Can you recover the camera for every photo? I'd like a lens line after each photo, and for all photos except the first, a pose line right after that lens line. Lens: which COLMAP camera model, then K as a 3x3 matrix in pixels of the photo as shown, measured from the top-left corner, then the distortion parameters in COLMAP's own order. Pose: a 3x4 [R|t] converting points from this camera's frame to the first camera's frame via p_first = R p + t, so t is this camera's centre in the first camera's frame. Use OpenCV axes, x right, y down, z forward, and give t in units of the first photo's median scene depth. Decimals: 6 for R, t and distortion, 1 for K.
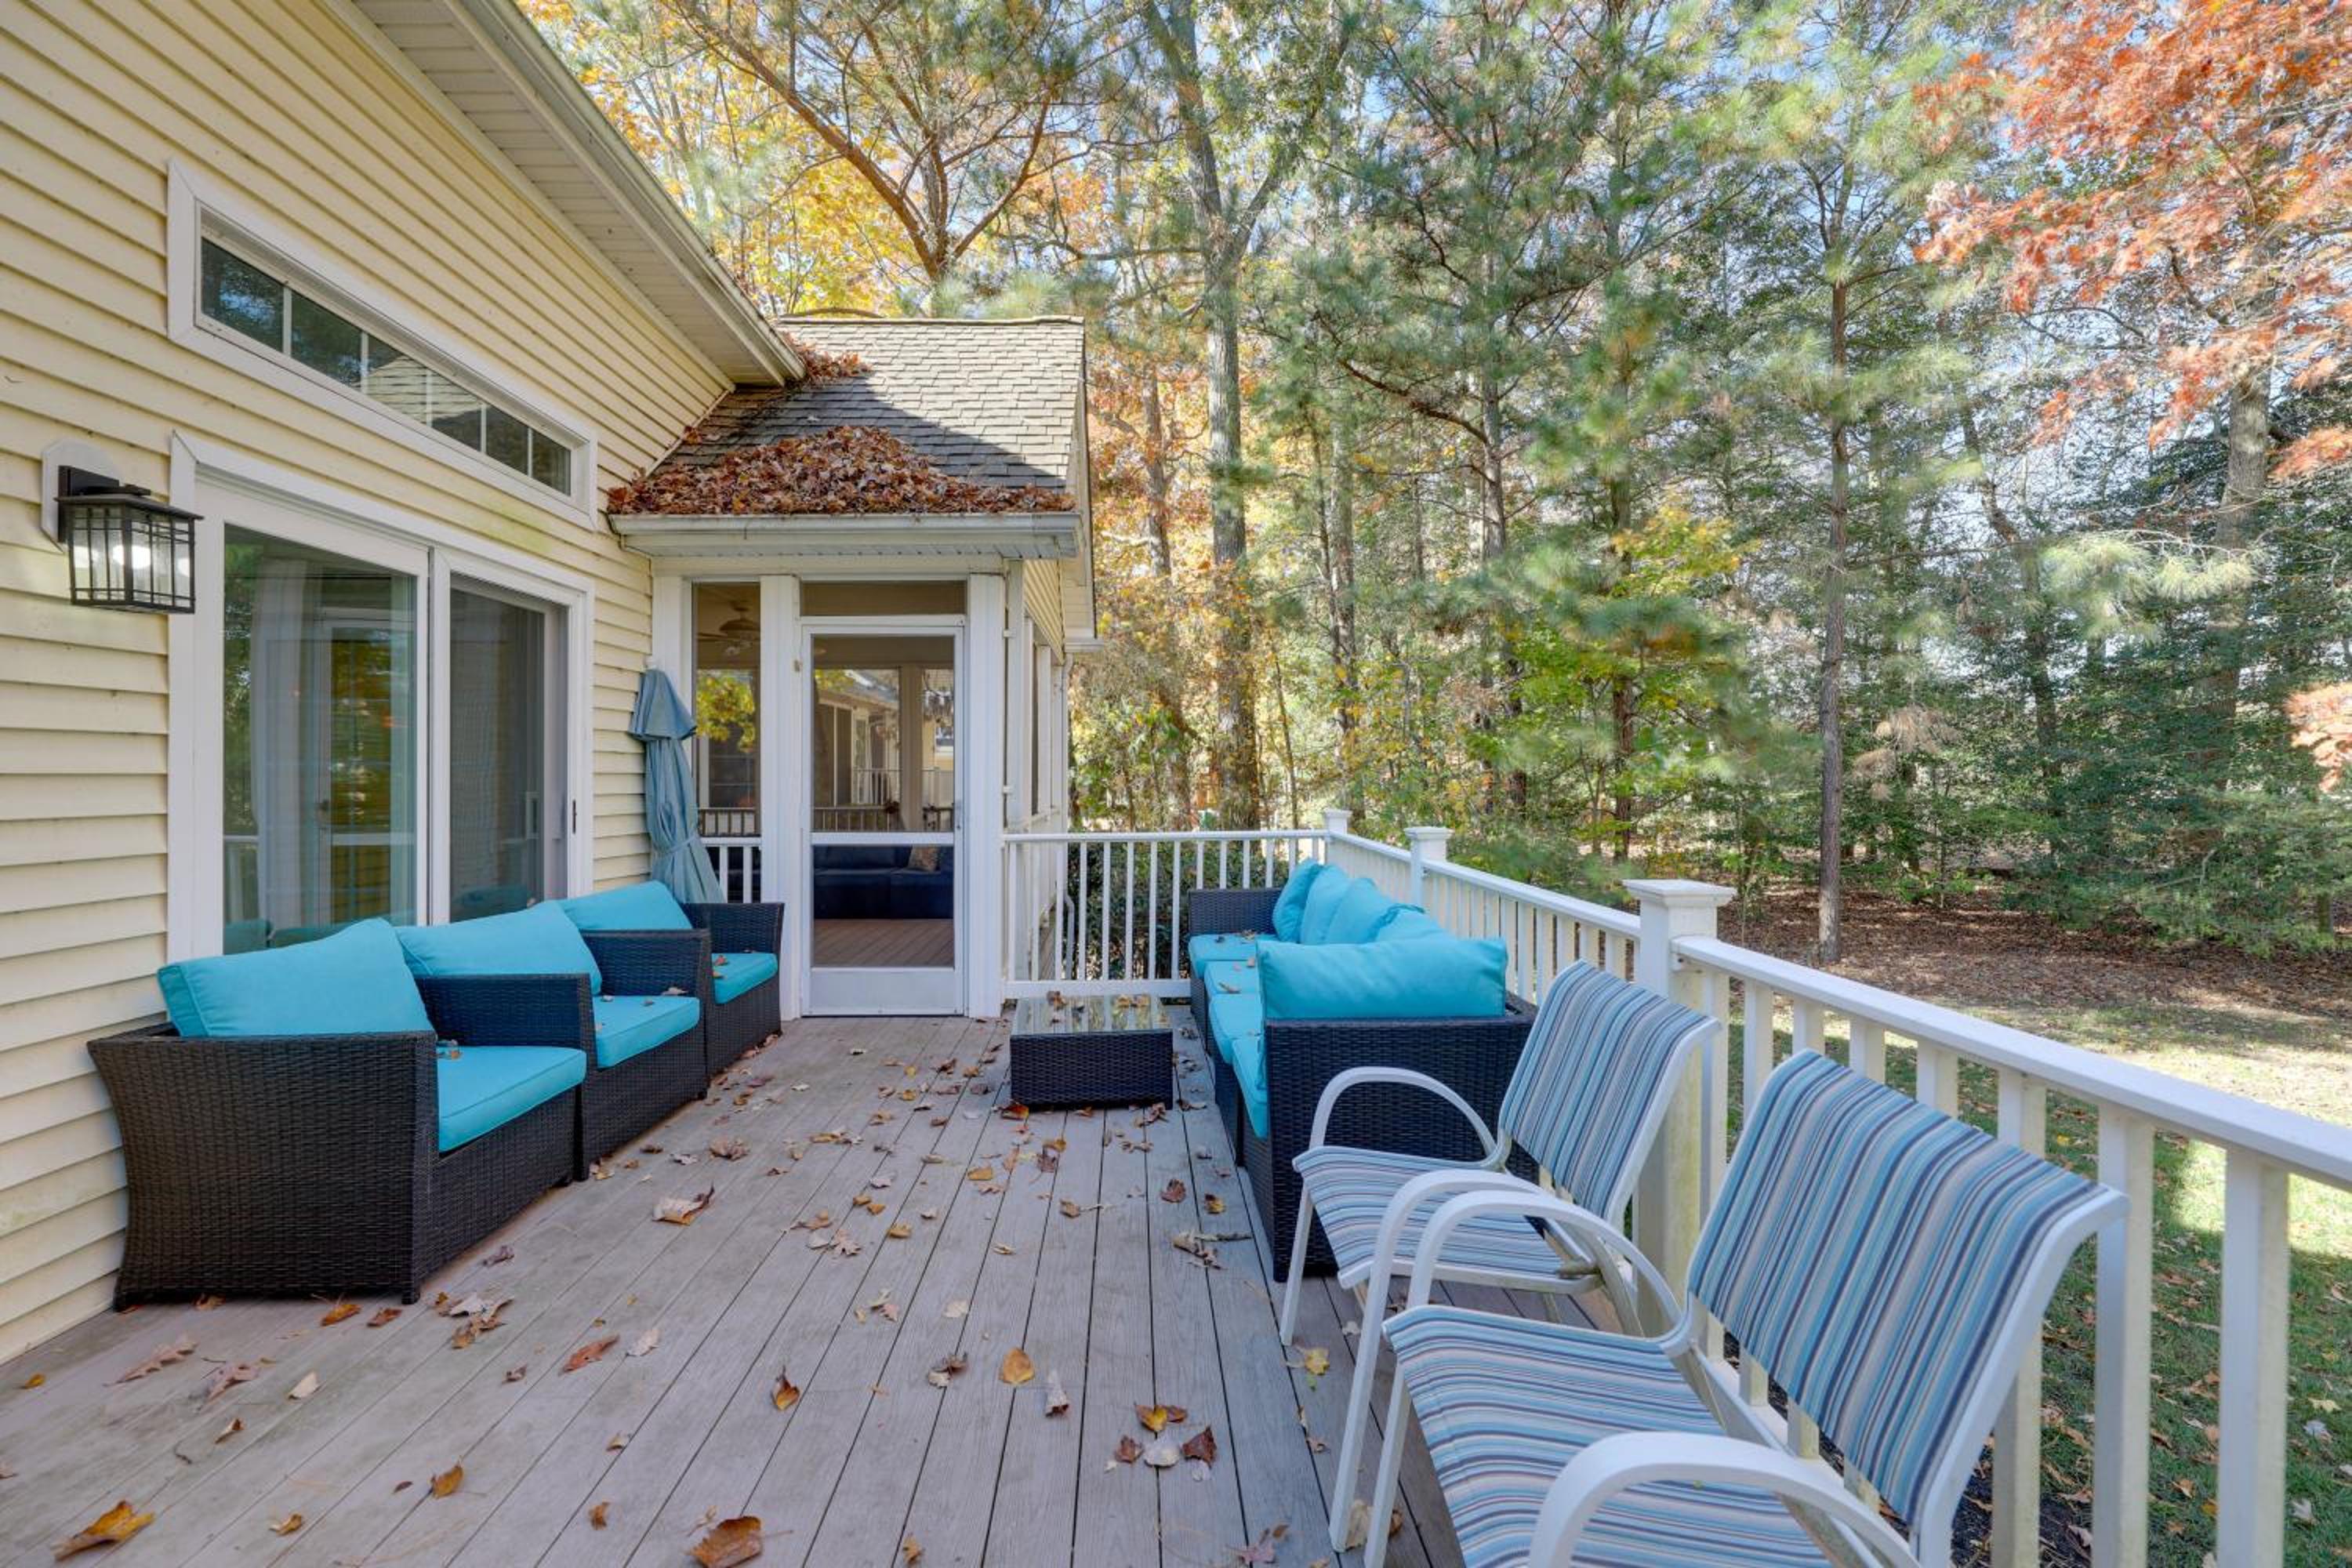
lens RADIAL K [[955.2, 0, 1169.6], [0, 955.2, 787.9], [0, 0, 1]] dist [-0.001080, -0.000387]
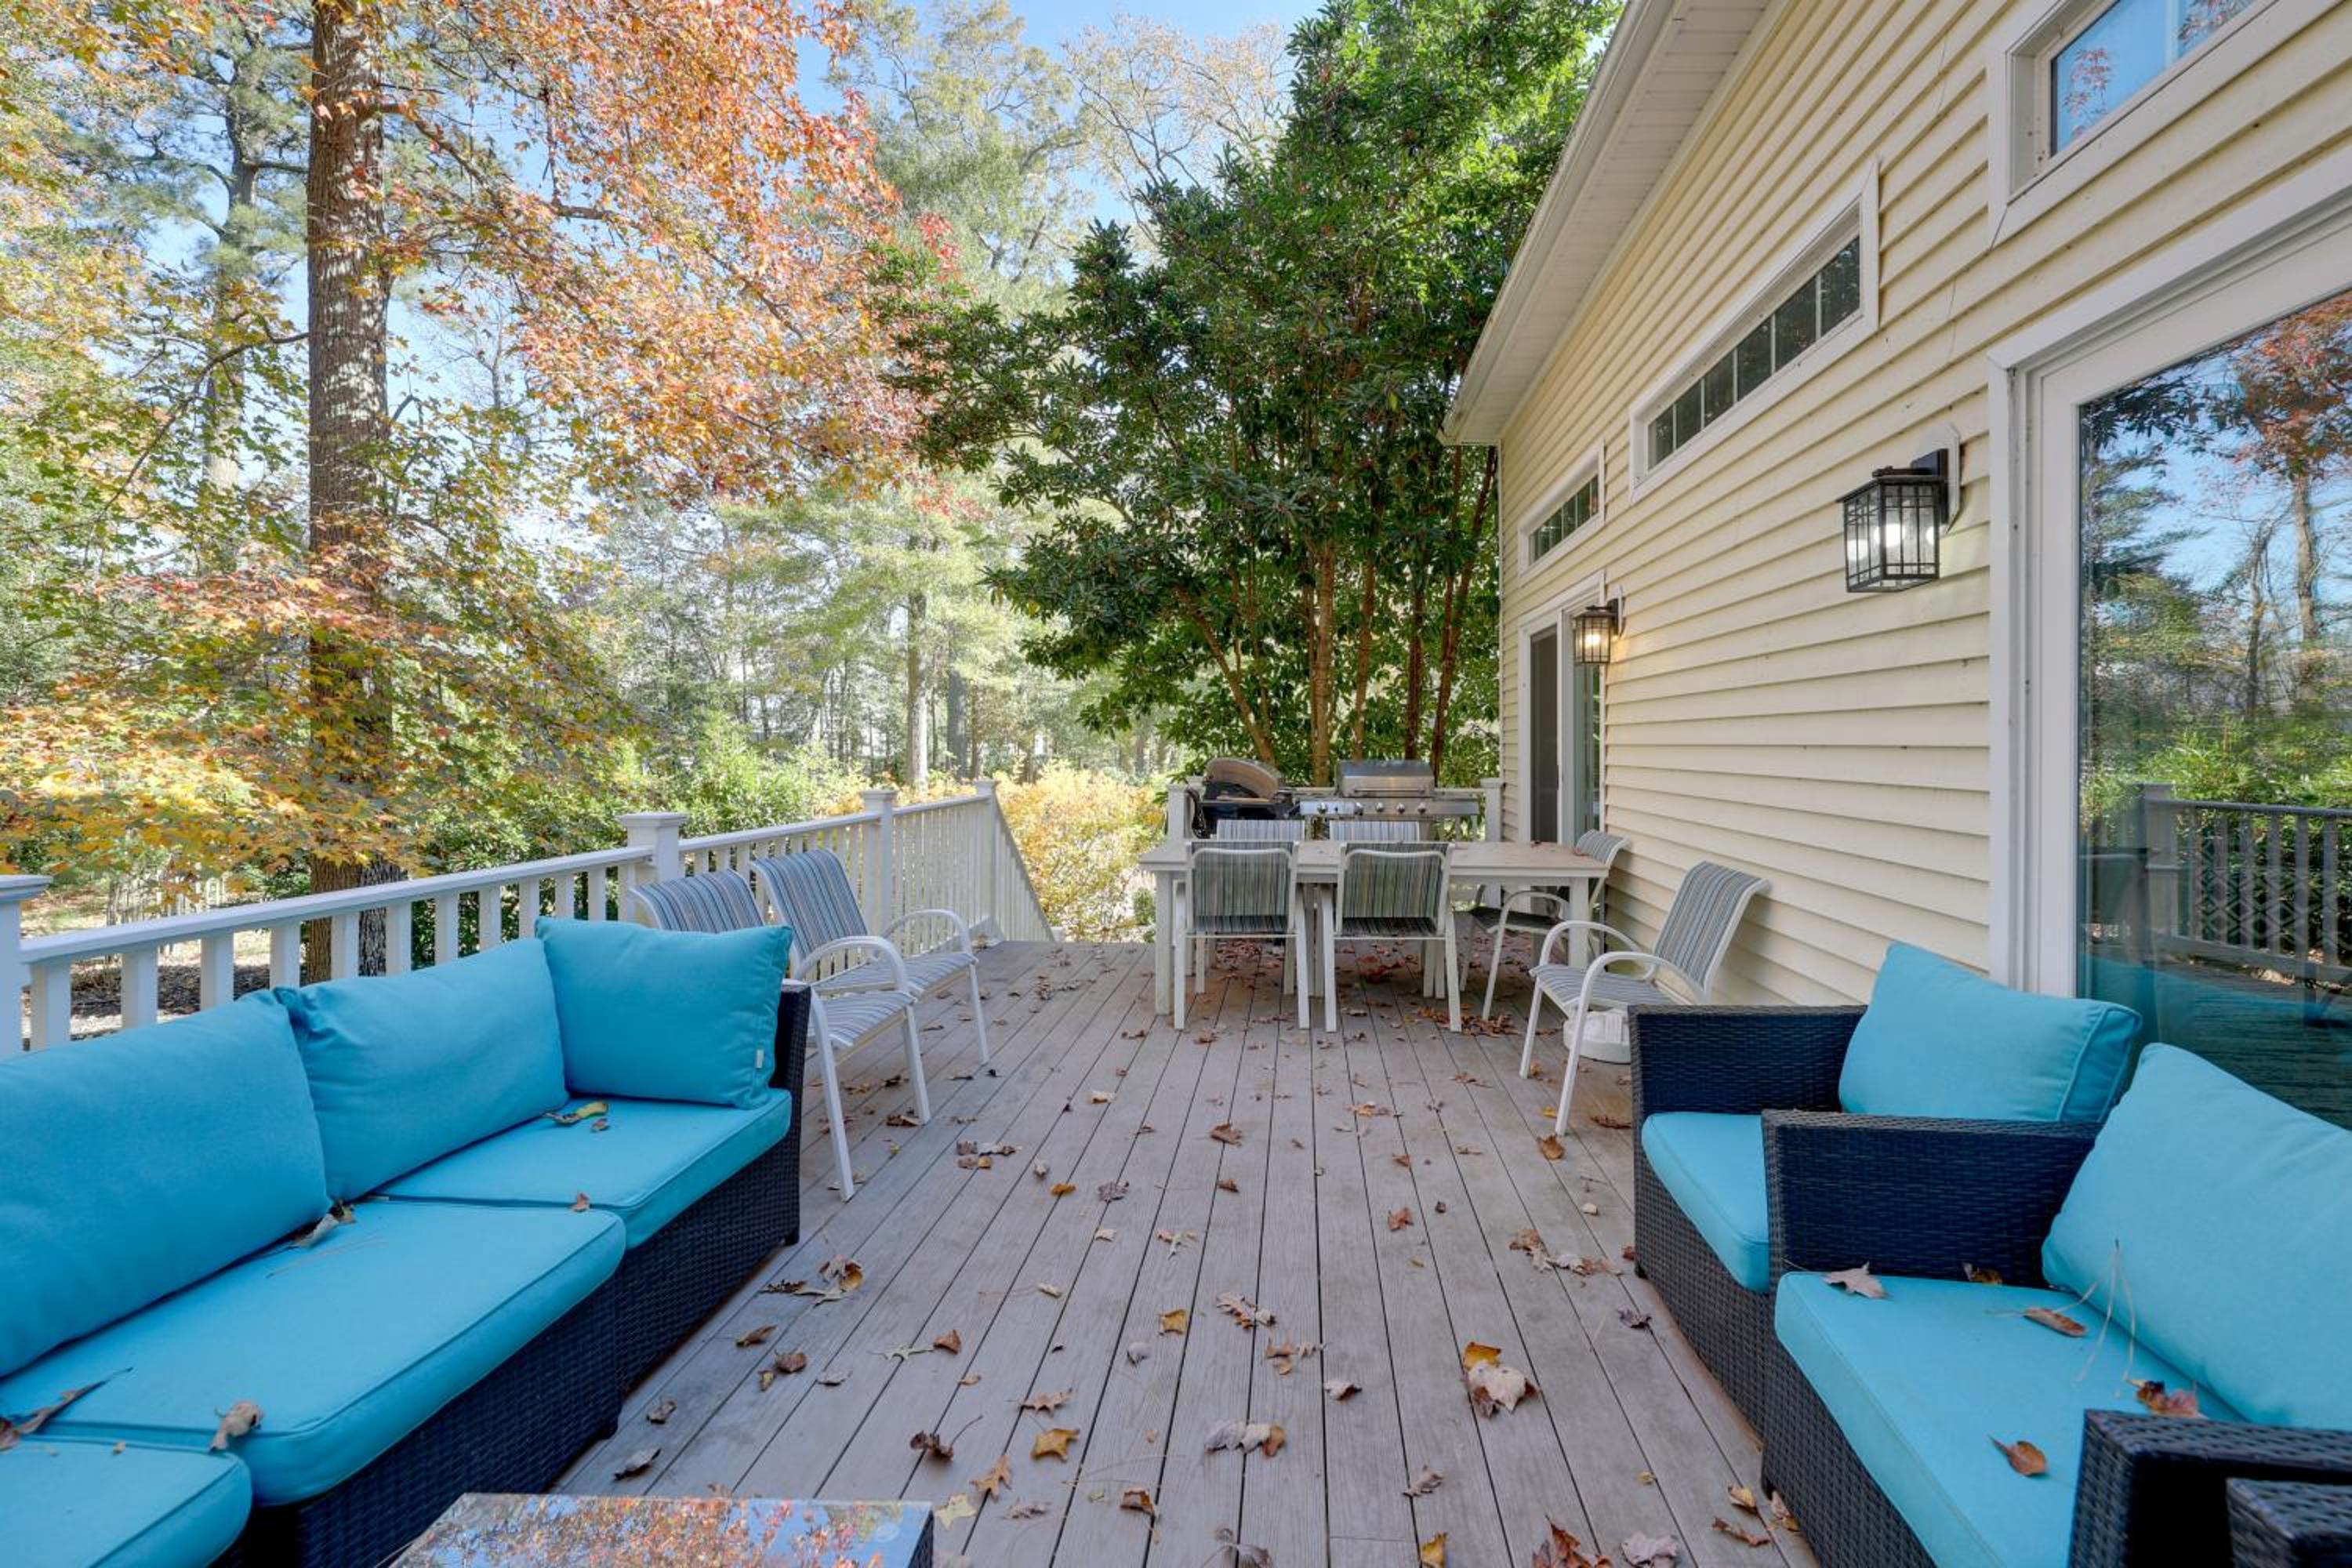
lens RADIAL K [[941.0, 0, 1178.2], [0, 941.0, 768.0], [0, 0, 1]] dist [0.000074, -0.000081]
pose [[-0.986804, -0.012513, 0.161433, -0.523572], [-0.007193, 0.999413, 0.033500, -0.019343], [-0.161757, 0.031897, -0.986315, 2.259387]]
